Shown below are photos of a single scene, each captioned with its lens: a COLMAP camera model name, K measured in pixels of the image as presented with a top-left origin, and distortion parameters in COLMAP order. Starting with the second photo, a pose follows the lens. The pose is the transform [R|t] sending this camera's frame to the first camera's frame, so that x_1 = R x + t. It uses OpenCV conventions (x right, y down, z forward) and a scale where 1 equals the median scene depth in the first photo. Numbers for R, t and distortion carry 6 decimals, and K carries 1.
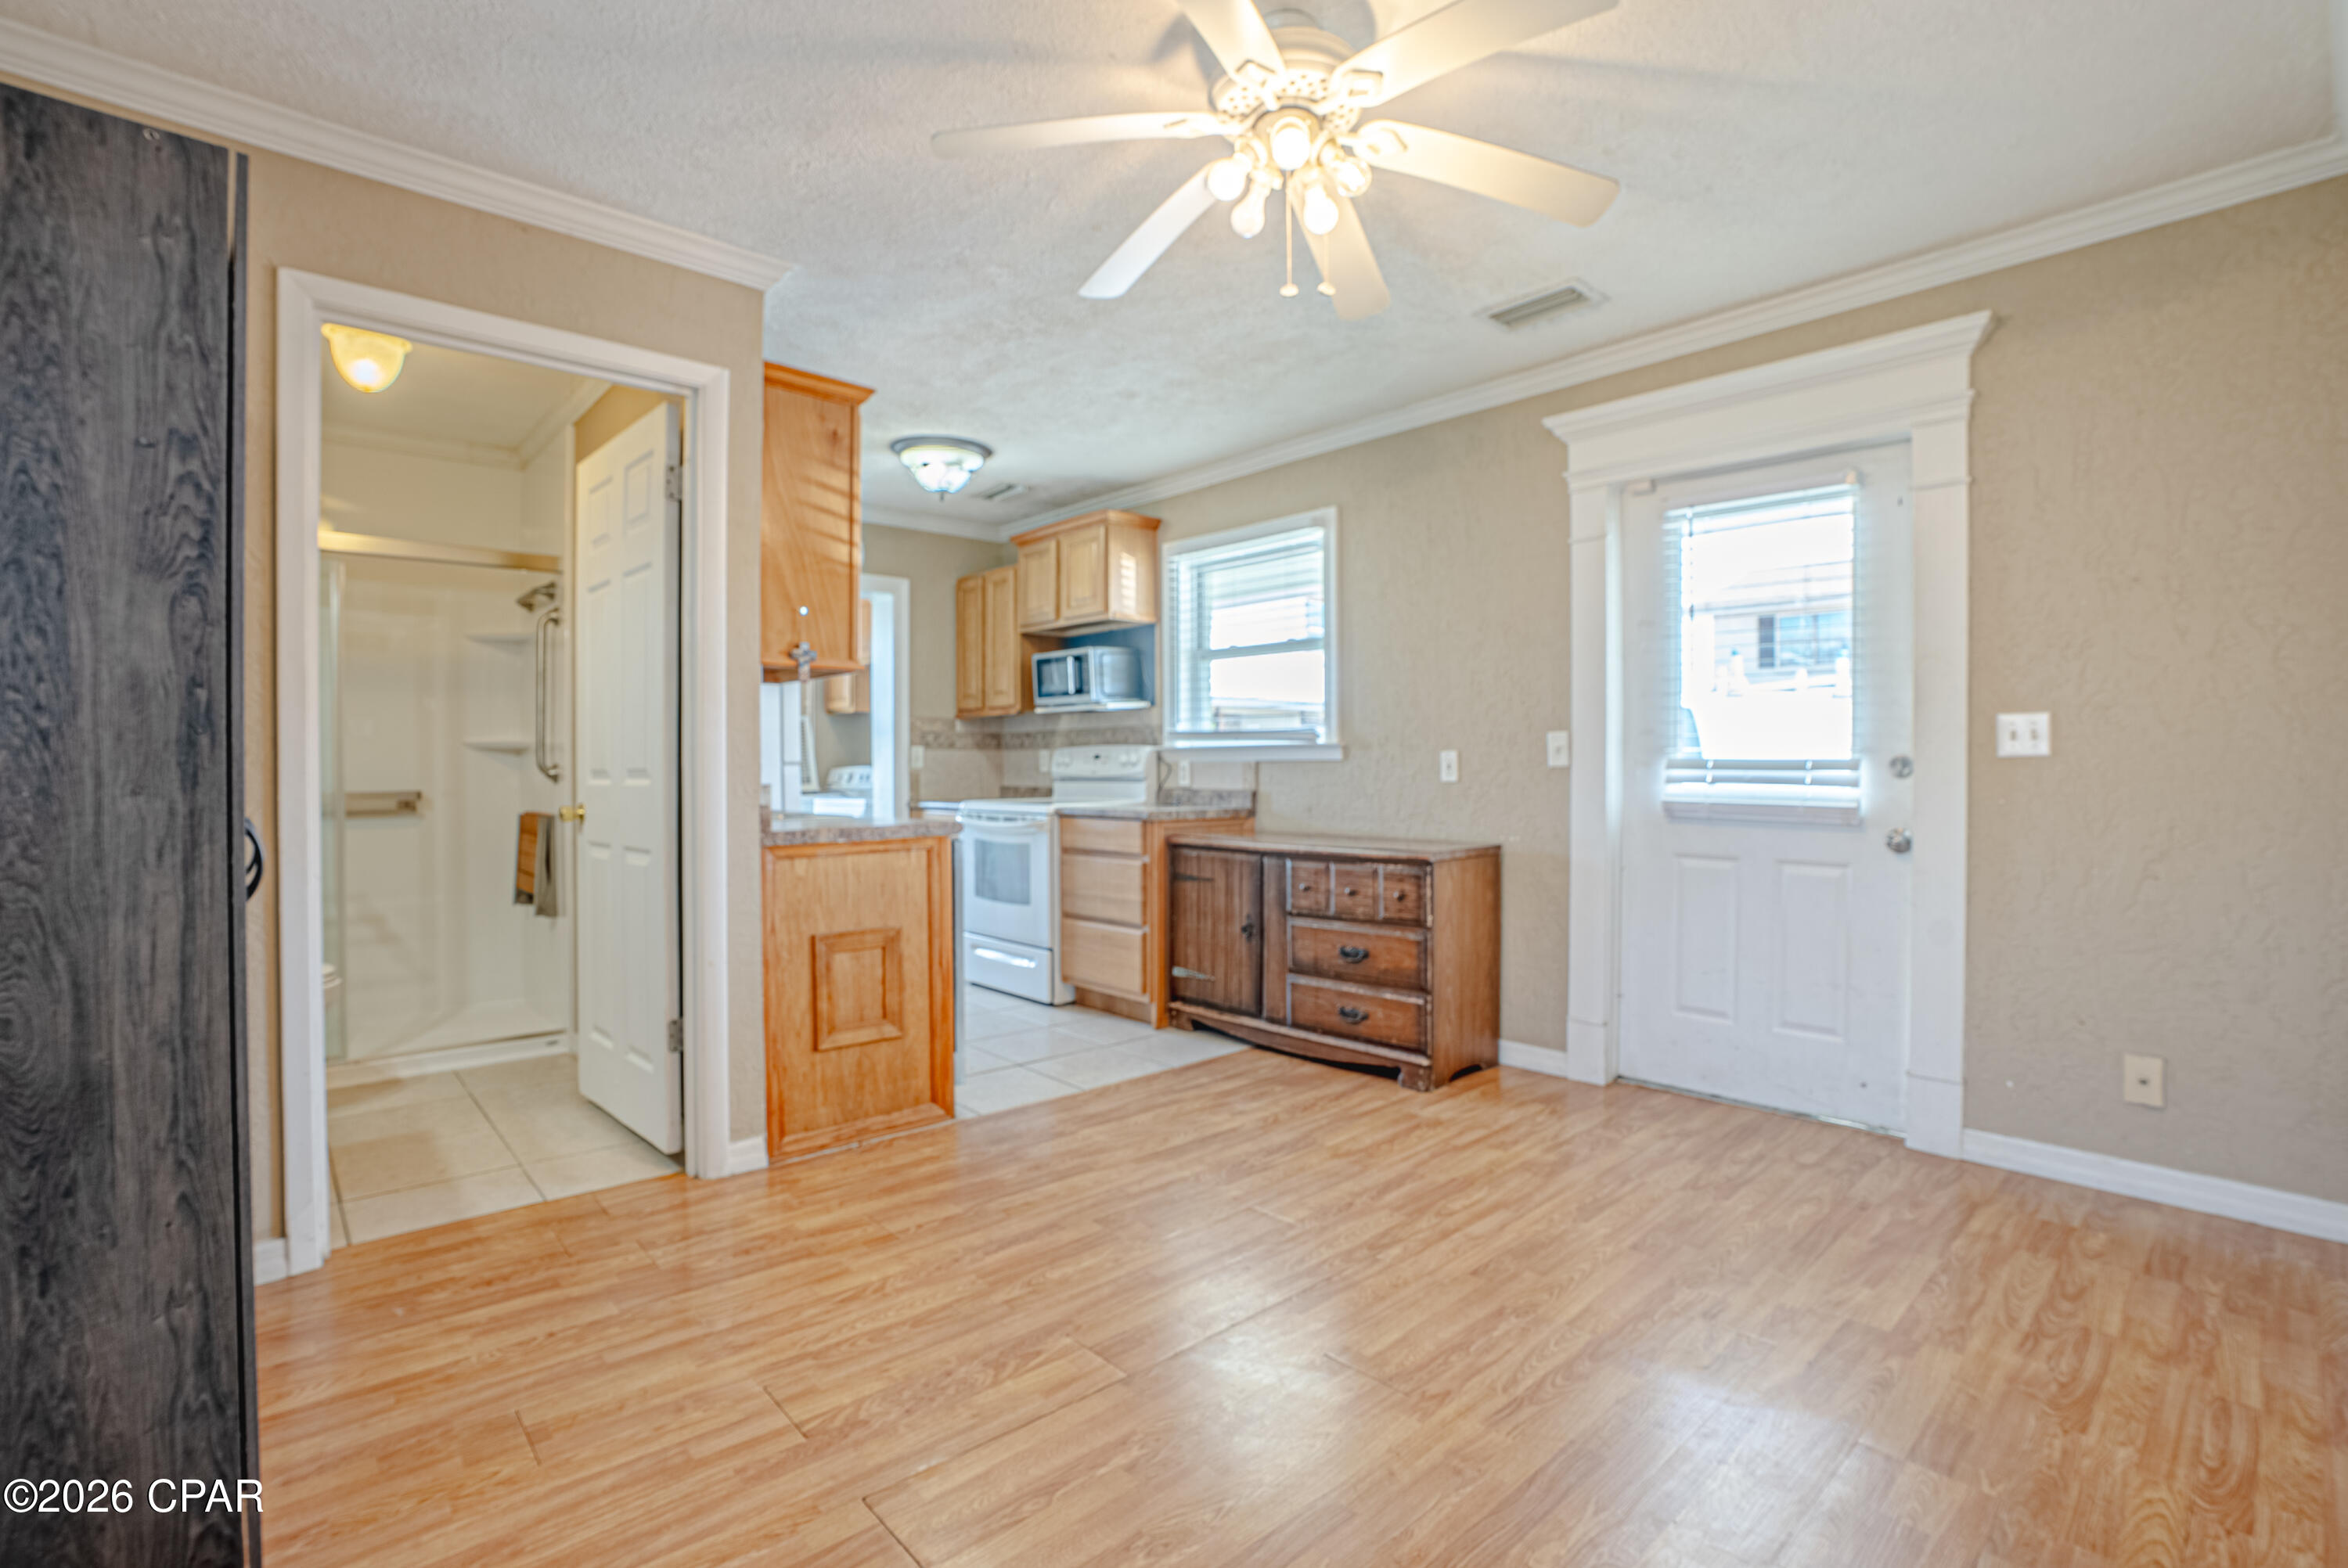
lens RADIAL K [[1084.3, 0, 1191.9], [0, 1084.3, 776.9], [0, 0, 1]] dist [-0.028781, -0.000452]
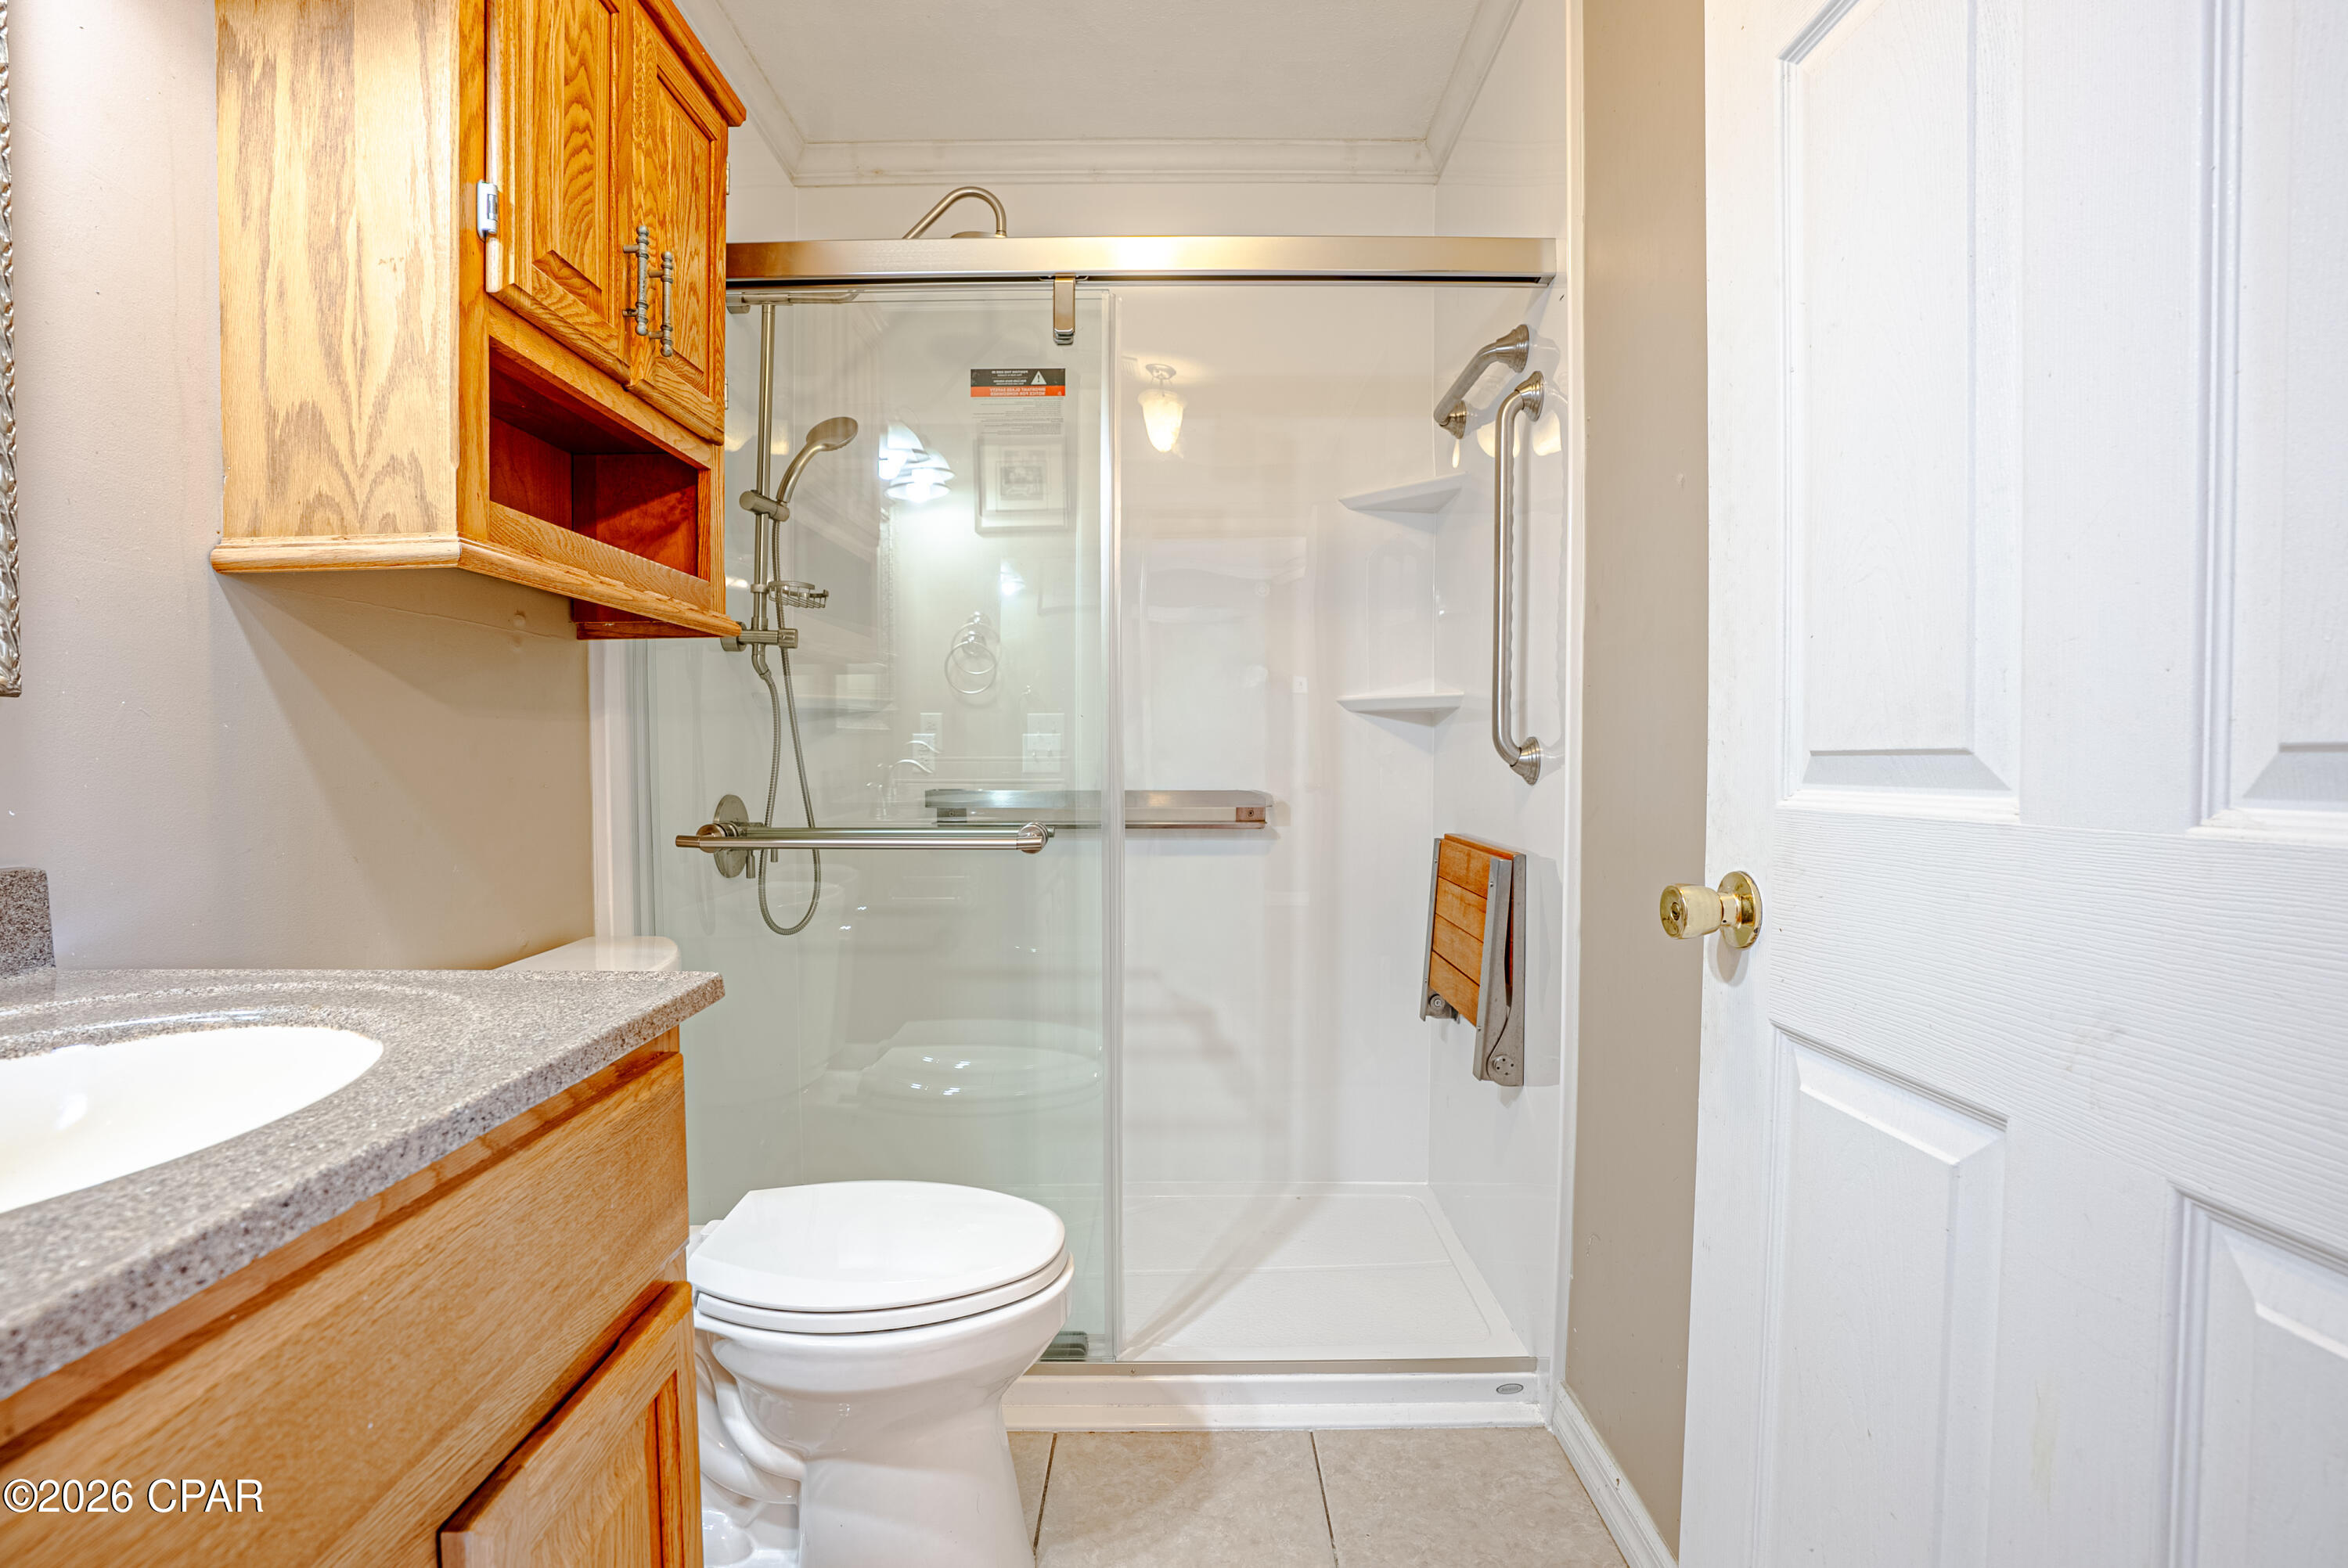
lens RADIAL K [[1084.3, 0, 1171.8], [0, 1084.3, 785.3], [0, 0, 1]] dist [-0.028781, -0.000452]
pose [[0.749140, 0.019693, -0.662118, -0.588670], [-0.008571, 0.999762, 0.020037, -0.000242], [0.662356, -0.009335, 0.749131, 0.825243]]
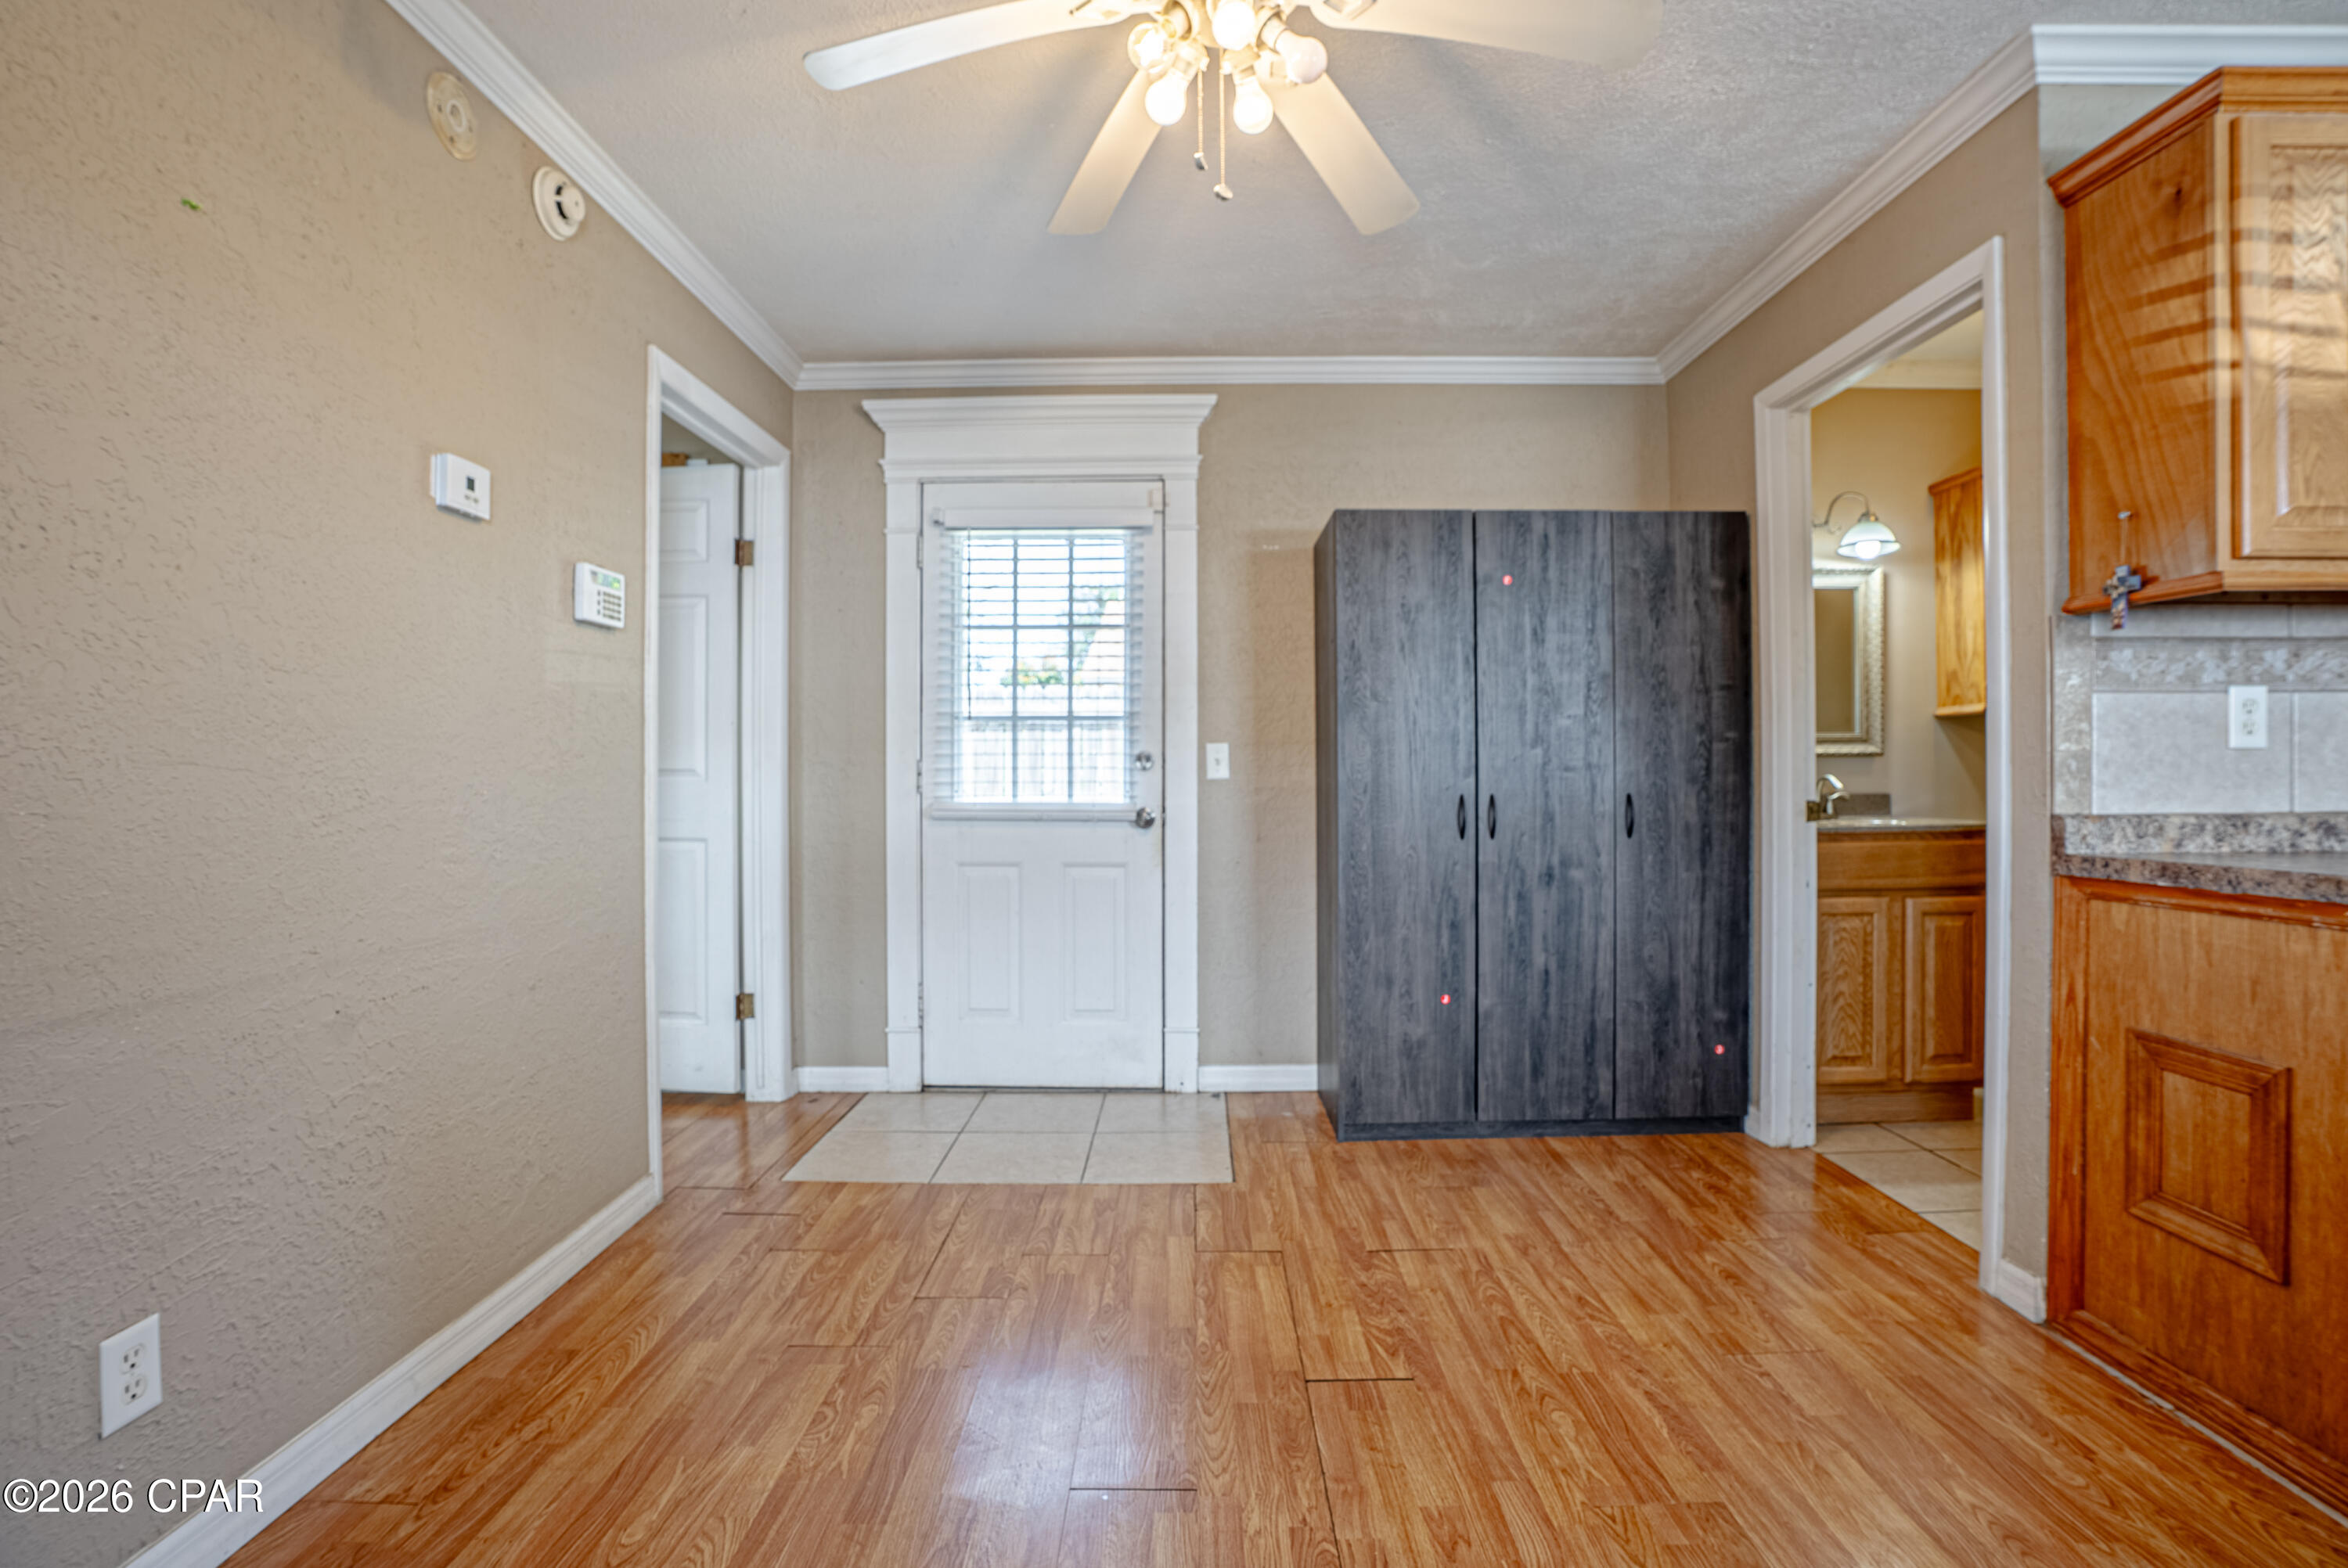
lens RADIAL K [[1084.3, 0, 1178.4], [0, 1084.3, 776.4], [0, 0, 1]] dist [-0.028781, -0.000452]
pose [[-0.674761, 0.012633, -0.737928, 0.508159], [0.003250, 0.999895, 0.014146, -0.010852], [0.738029, 0.007147, -0.674731, 1.073132]]
